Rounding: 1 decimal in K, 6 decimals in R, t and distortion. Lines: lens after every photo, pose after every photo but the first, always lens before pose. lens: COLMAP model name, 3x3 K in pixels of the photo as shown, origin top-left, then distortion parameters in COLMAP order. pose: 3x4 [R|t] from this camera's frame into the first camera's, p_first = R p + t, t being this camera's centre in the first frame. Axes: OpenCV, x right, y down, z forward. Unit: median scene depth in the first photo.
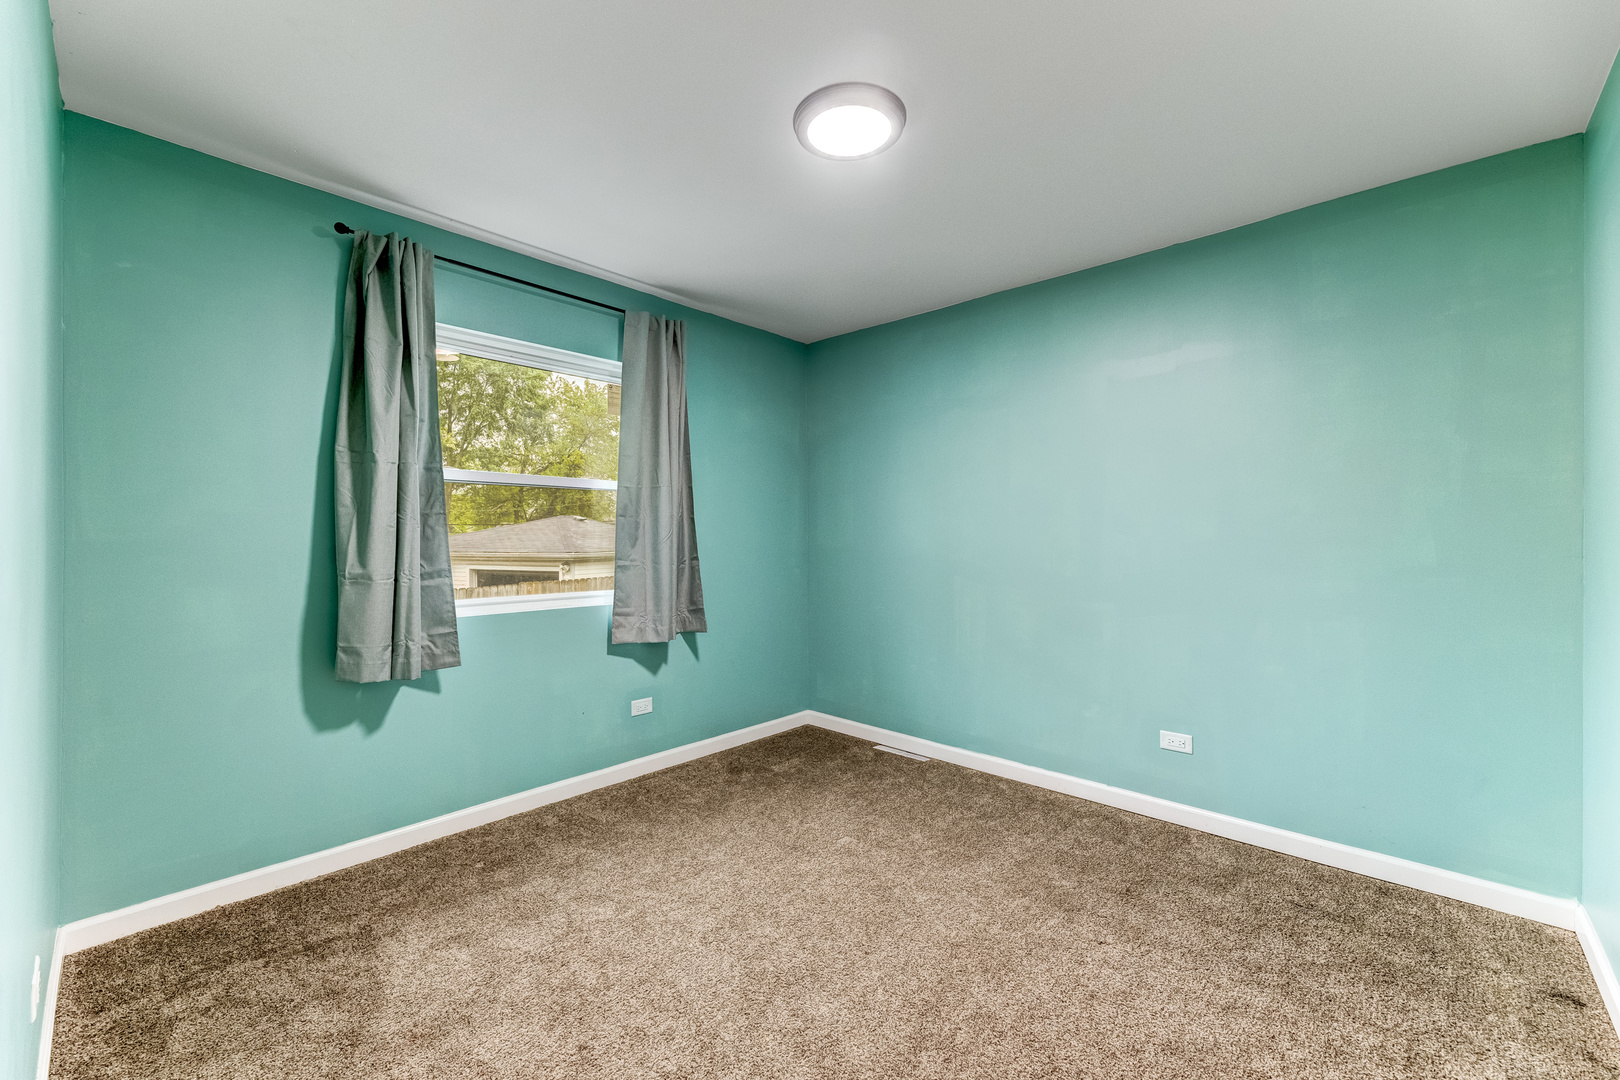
lens RADIAL K [[650.1, 0, 809.2], [0, 650.1, 533.5], [0, 0, 1]] dist [0.001969, -0.001152]
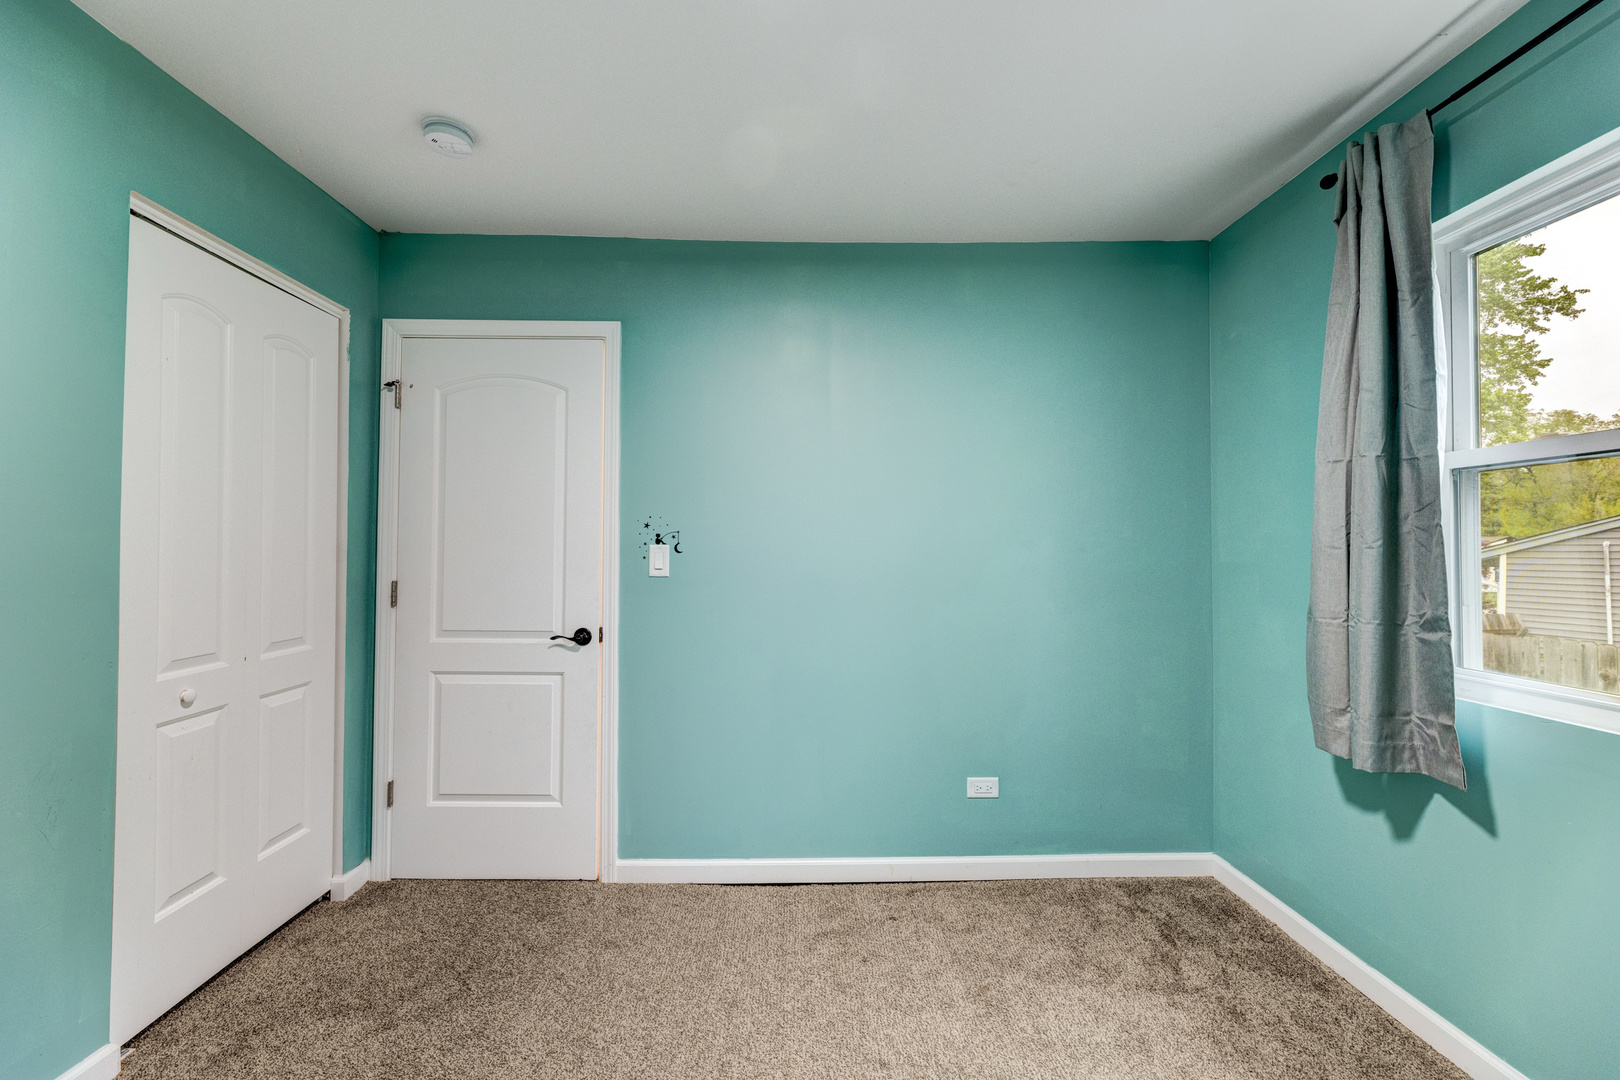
lens RADIAL K [[650.1, 0, 802.9], [0, 650.1, 541.5], [0, 0, 1]] dist [0.001969, -0.001152]
pose [[-0.734774, -0.029203, -0.677683, 0.338610], [-0.016092, 0.999542, -0.025625, 0.014142], [0.678121, -0.007923, -0.734908, 1.267477]]
